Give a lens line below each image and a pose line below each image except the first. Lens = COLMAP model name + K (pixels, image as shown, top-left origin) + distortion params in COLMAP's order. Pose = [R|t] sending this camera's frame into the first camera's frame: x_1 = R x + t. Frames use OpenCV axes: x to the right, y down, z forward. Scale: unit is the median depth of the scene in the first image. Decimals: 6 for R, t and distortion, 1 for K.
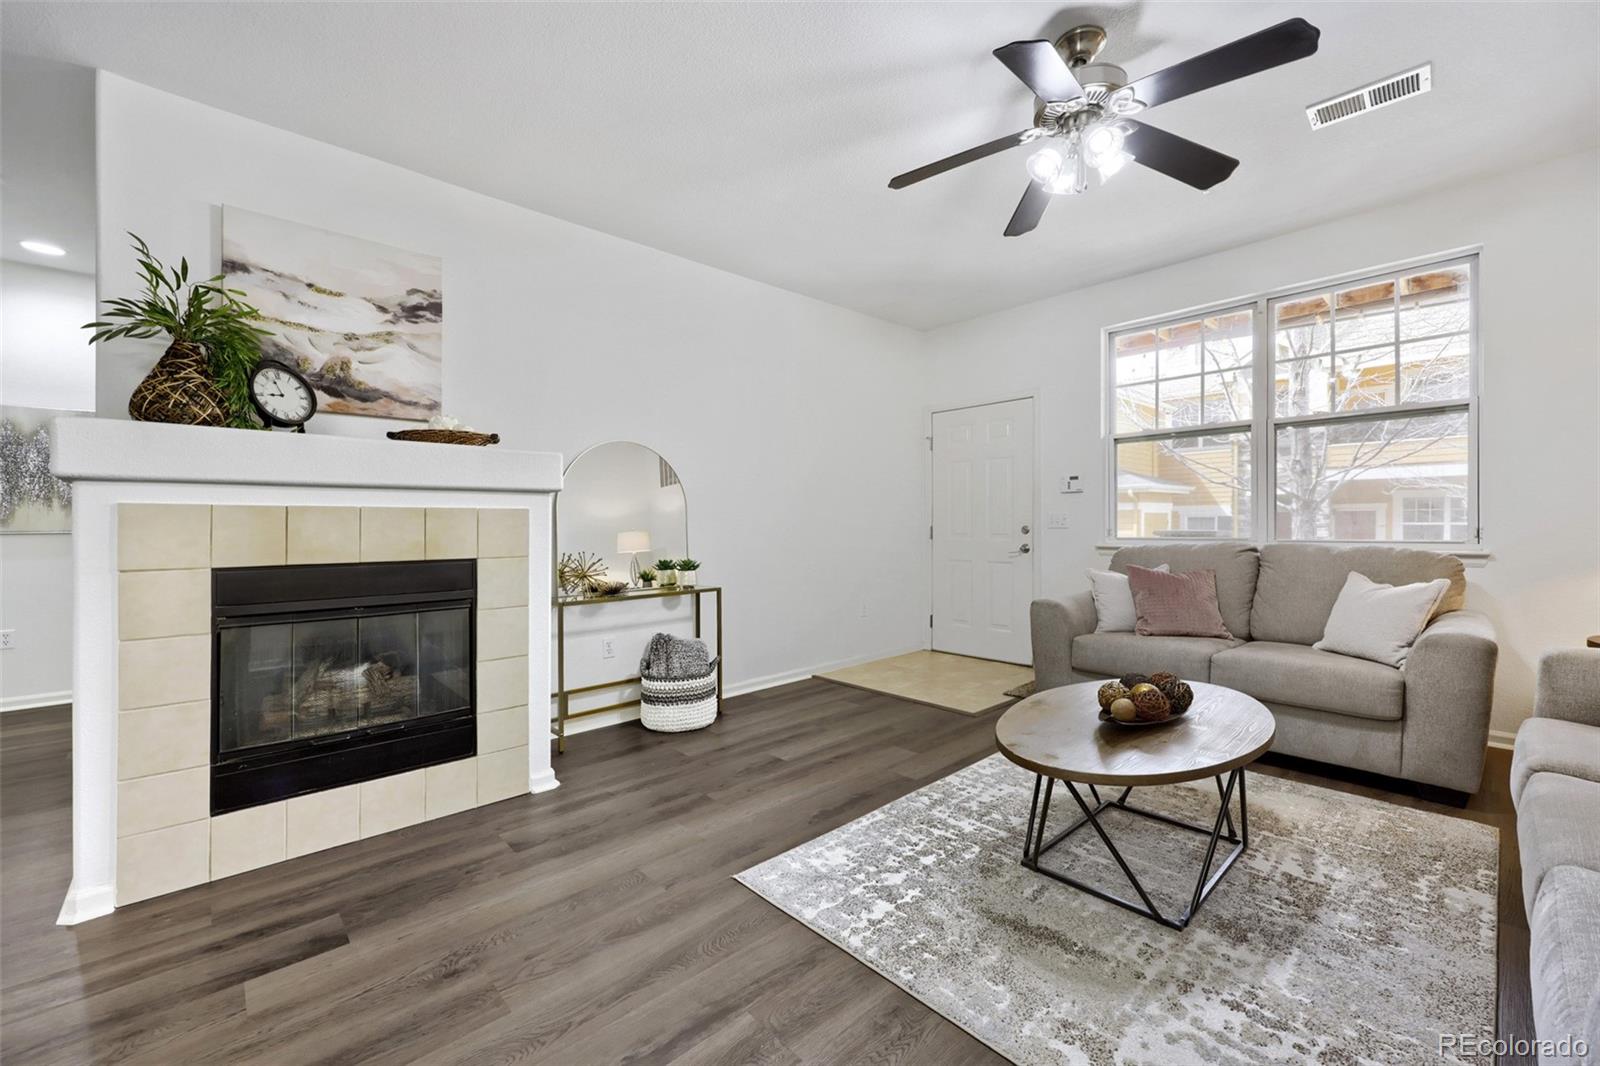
lens RADIAL K [[645.9, 0, 786.8], [0, 645.9, 530.7], [0, 0, 1]] dist [-0.000146, 0.000096]
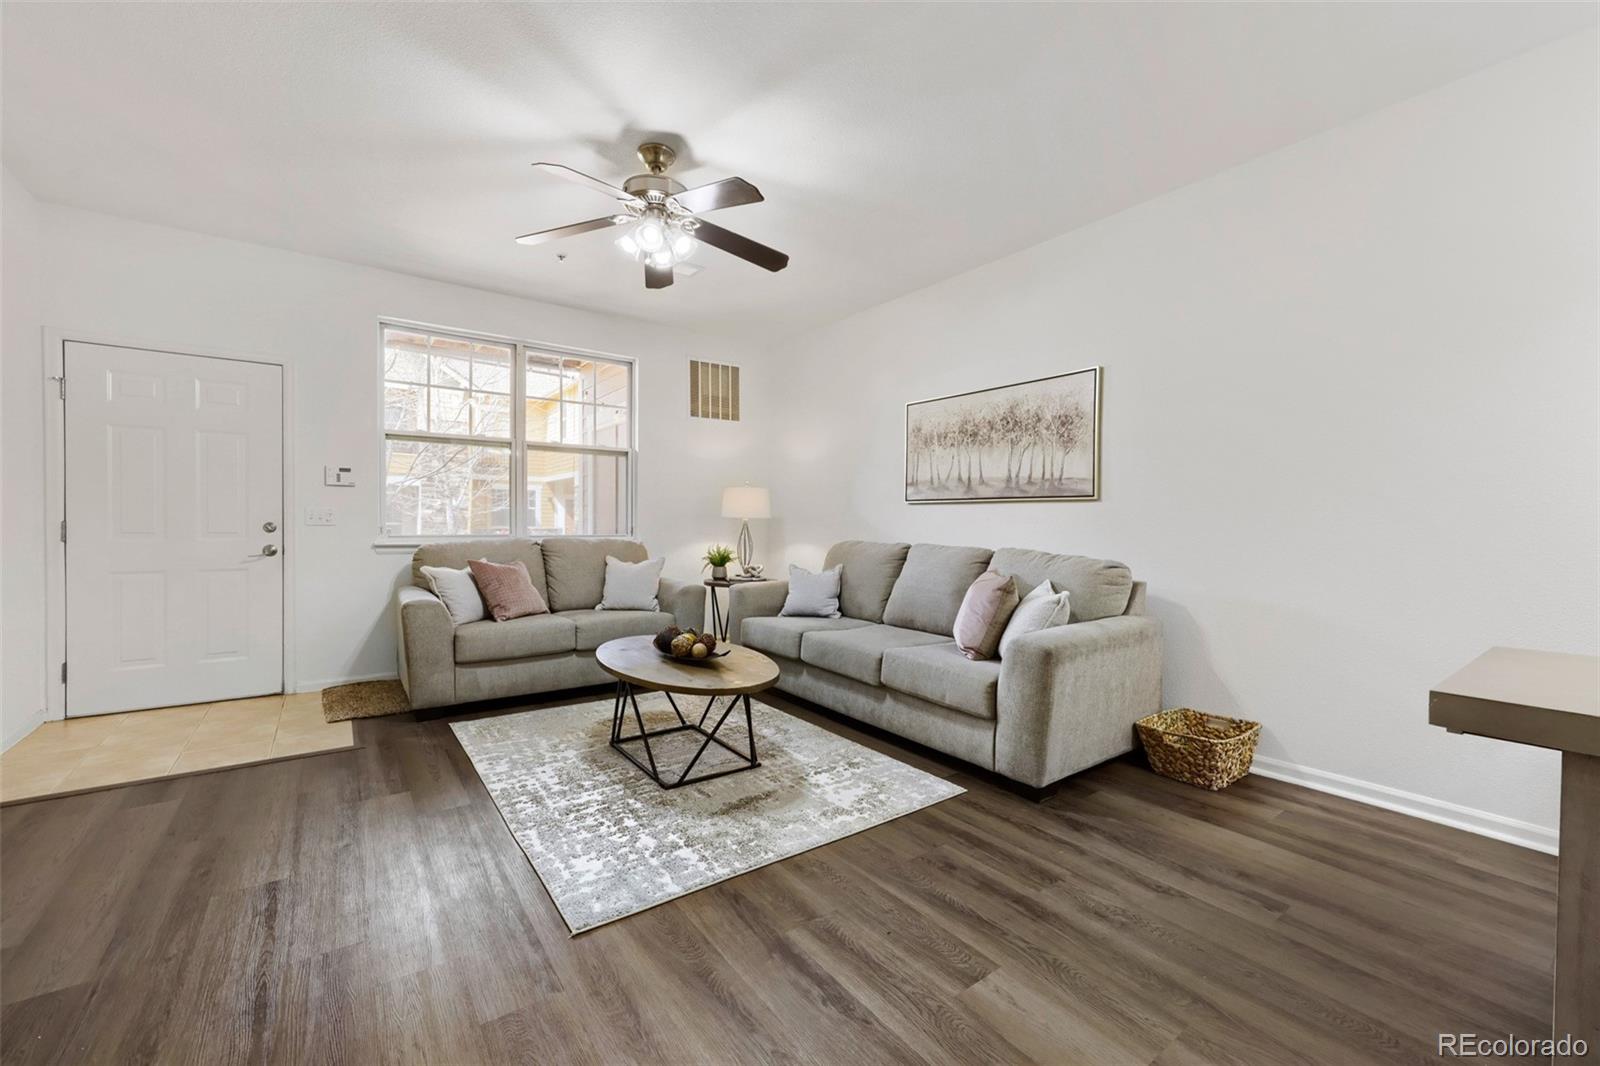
lens RADIAL K [[645.9, 0, 806.9], [0, 645.9, 535.6], [0, 0, 1]] dist [-0.000146, 0.000096]
pose [[0.098944, -0.010427, 0.995038, -0.701543], [0.000349, 0.999945, 0.010444, 0.002107], [-0.995093, -0.000686, 0.098942, 0.480617]]
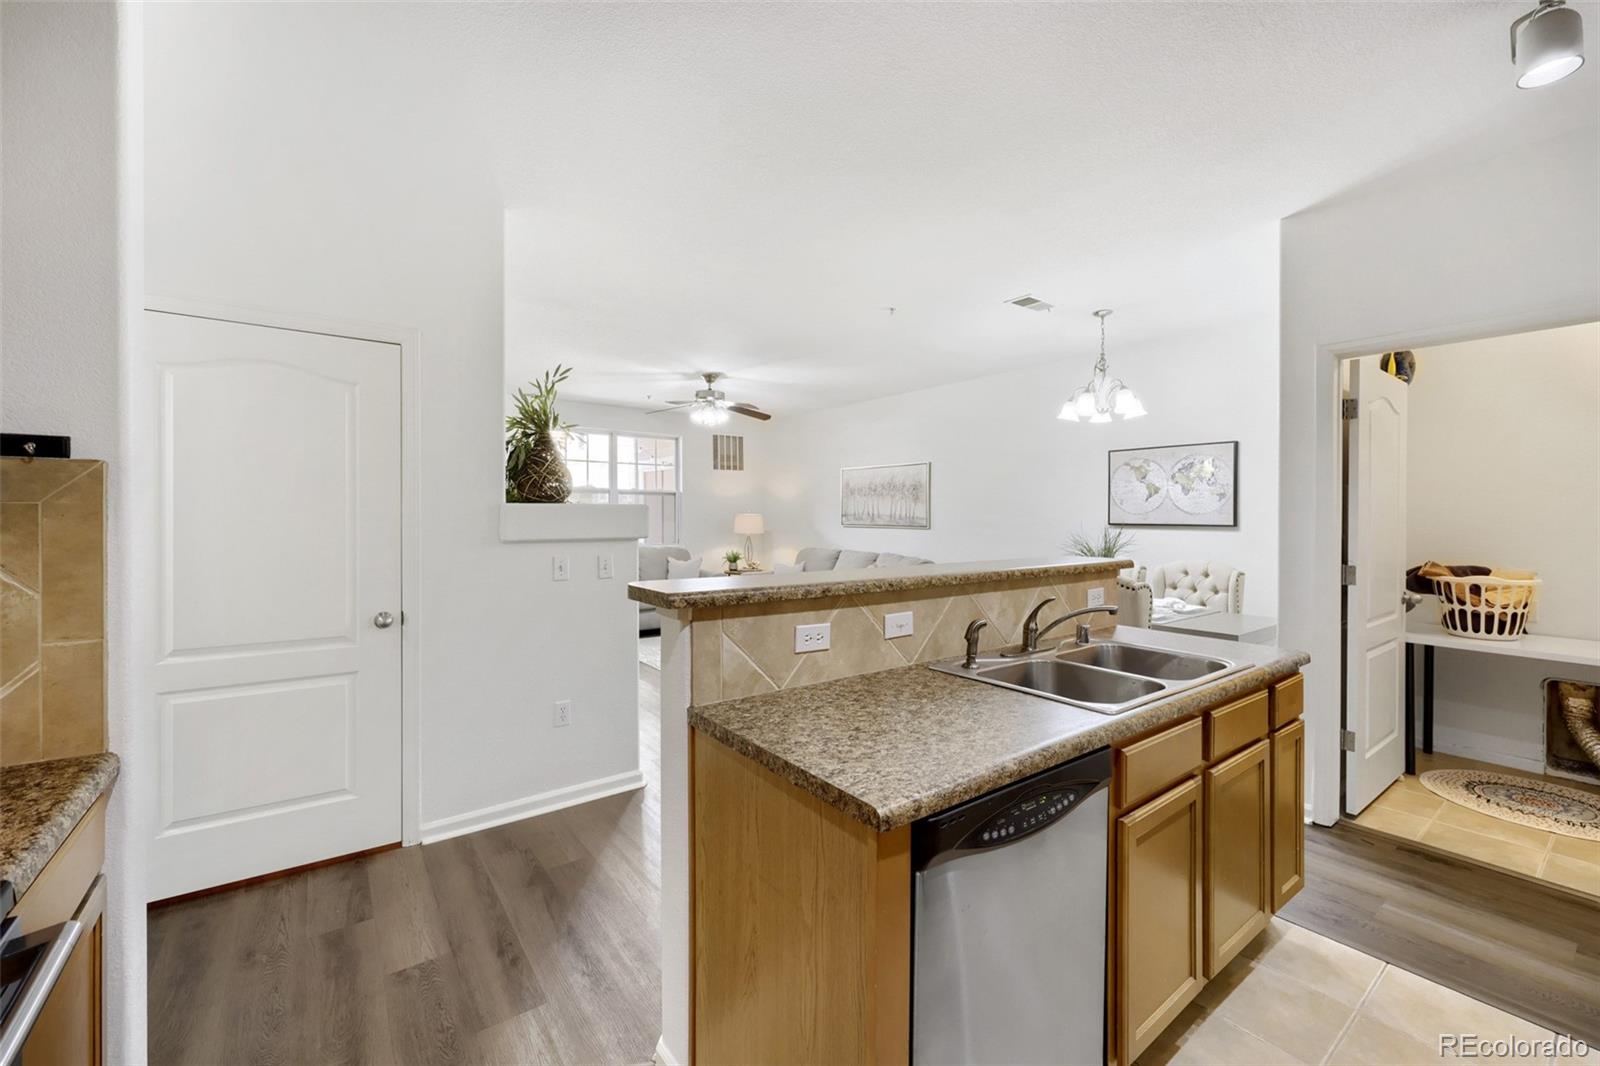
lens RADIAL K [[645.9, 0, 799.3], [0, 645.9, 524.1], [0, 0, 1]] dist [-0.000146, 0.000096]
pose [[0.094709, -0.002824, 0.995501, -2.038357], [0.006277, 0.999978, 0.002239, -0.086700], [-0.995485, 0.006036, 0.094724, 0.290226]]
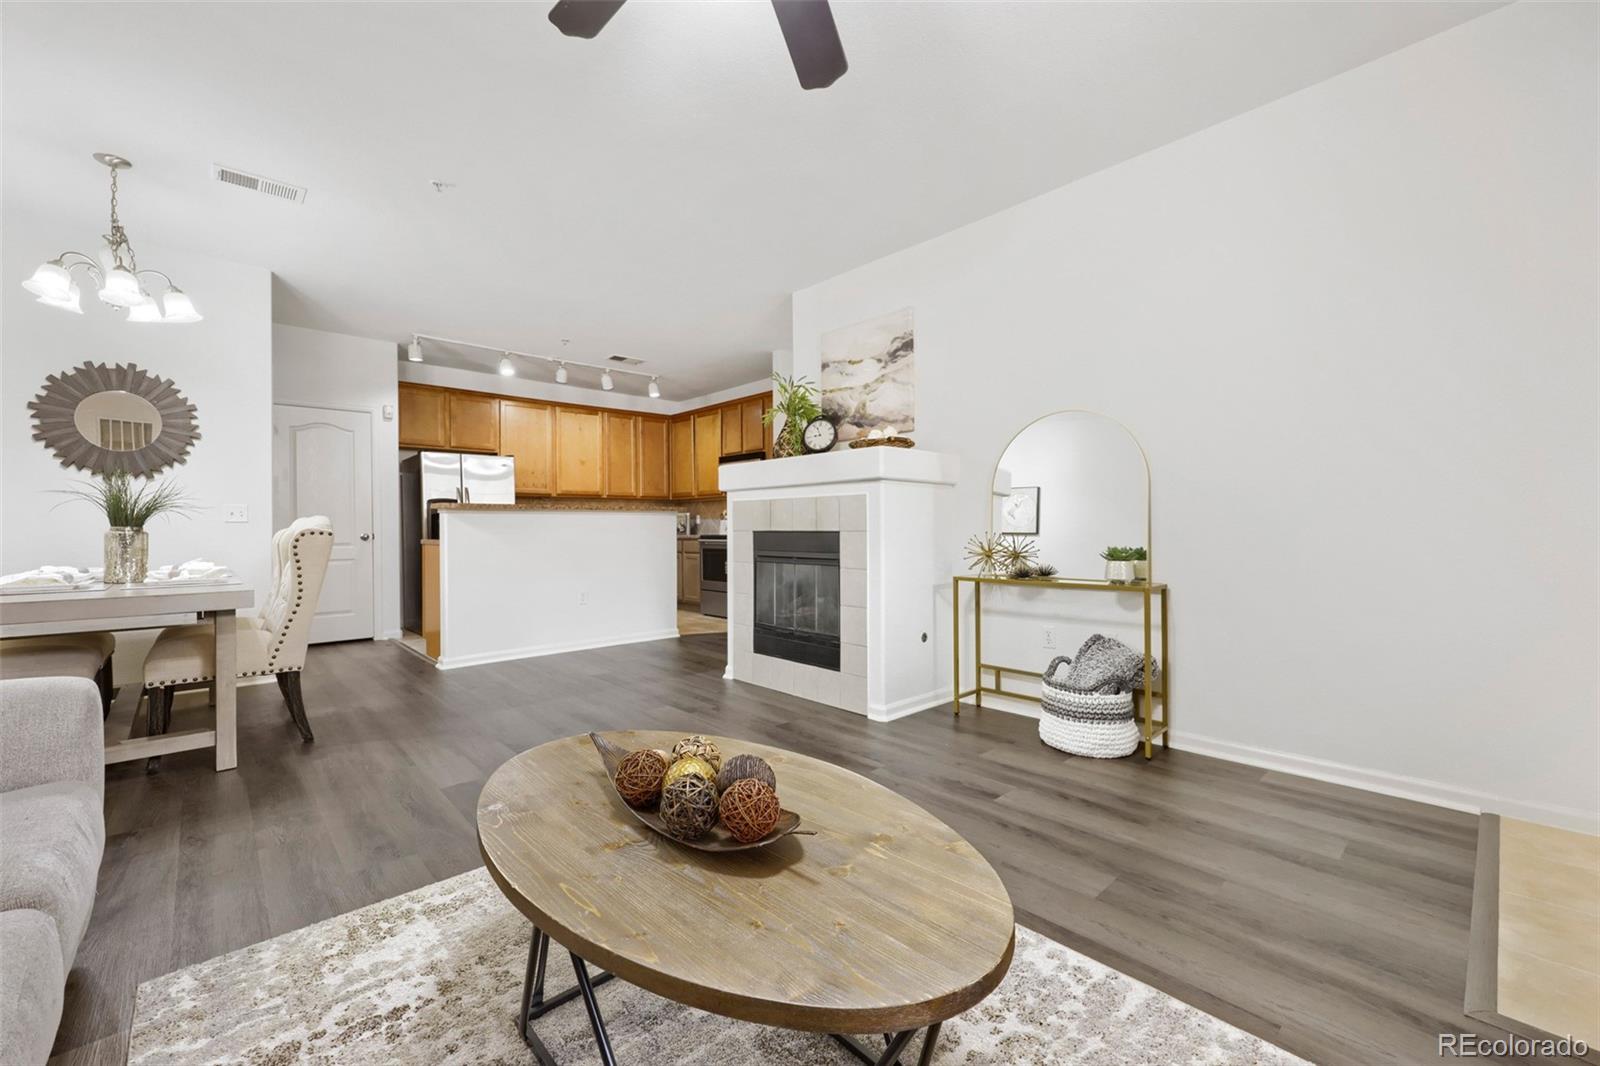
lens RADIAL K [[645.9, 0, 799.9], [0, 645.9, 531.0], [0, 0, 1]] dist [-0.000146, 0.000096]
pose [[0.012037, 0.013345, -0.999838, 0.913019], [-0.003296, 0.999906, 0.013306, 0.023494], [0.999922, 0.003136, 0.012080, 0.887252]]
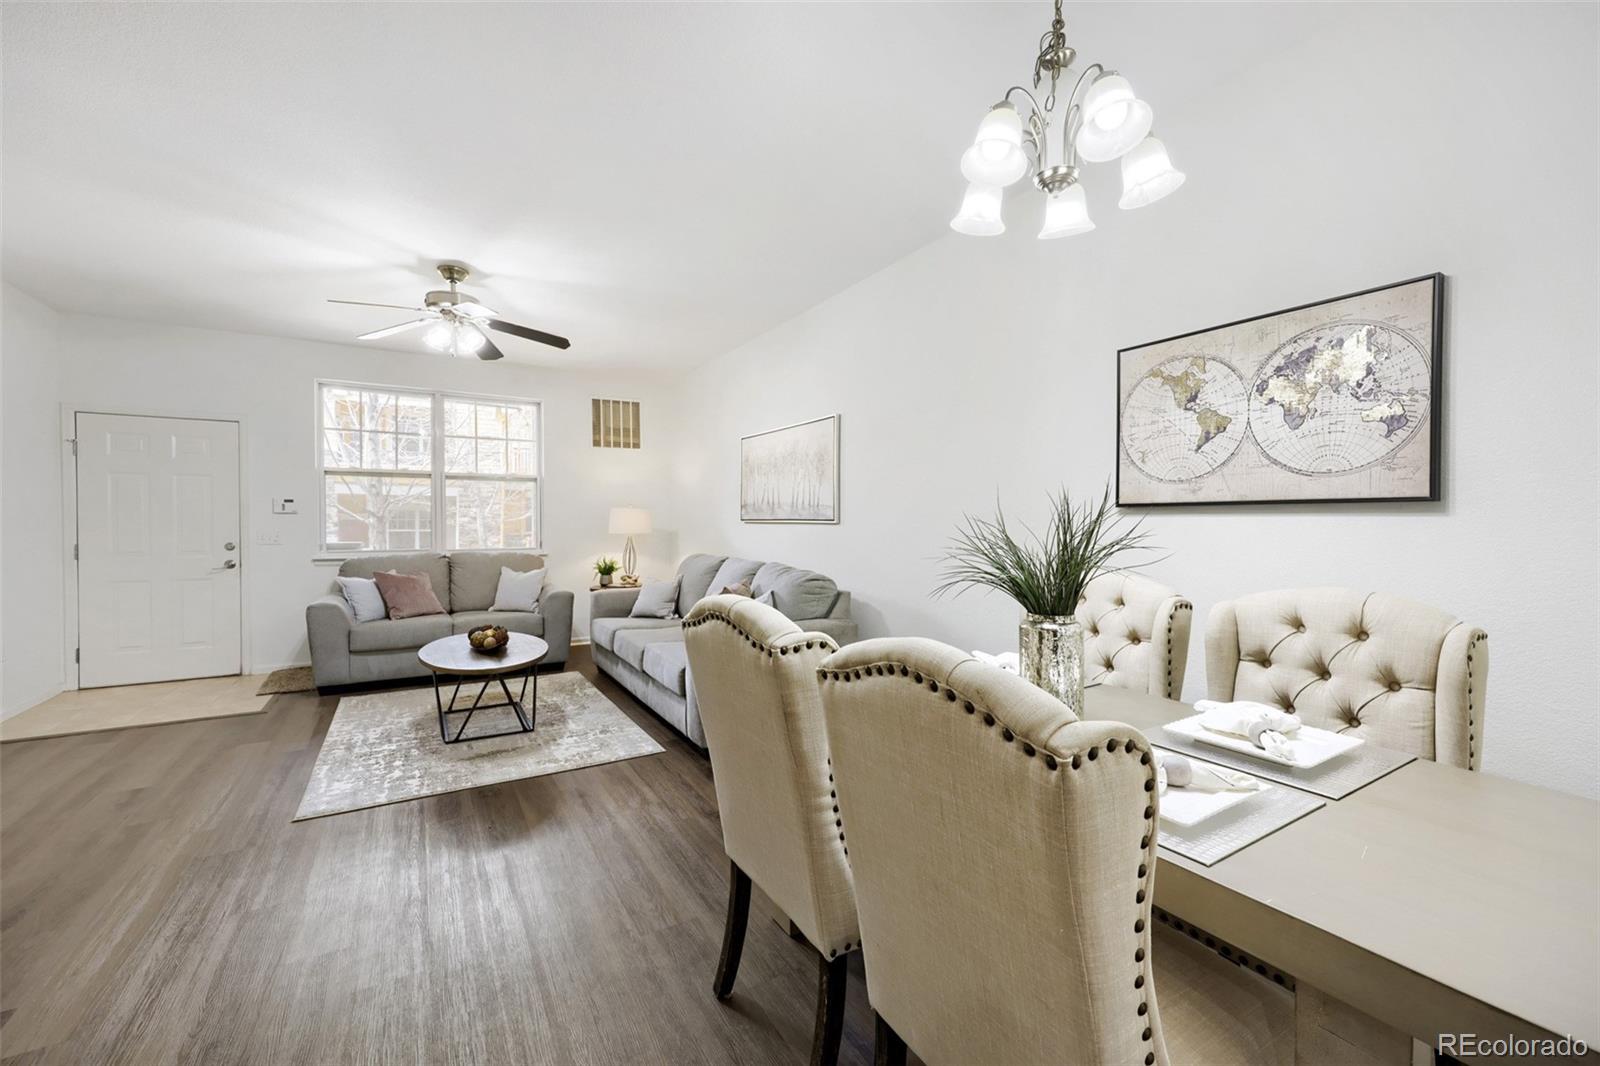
lens RADIAL K [[645.9, 0, 803.6], [0, 645.9, 535.5], [0, 0, 1]] dist [-0.000146, 0.000096]
pose [[0.187790, -0.009277, 0.982165, -0.930513], [0.006259, 0.999946, 0.008248, -0.041897], [-0.982189, 0.004598, 0.187838, -0.219683]]
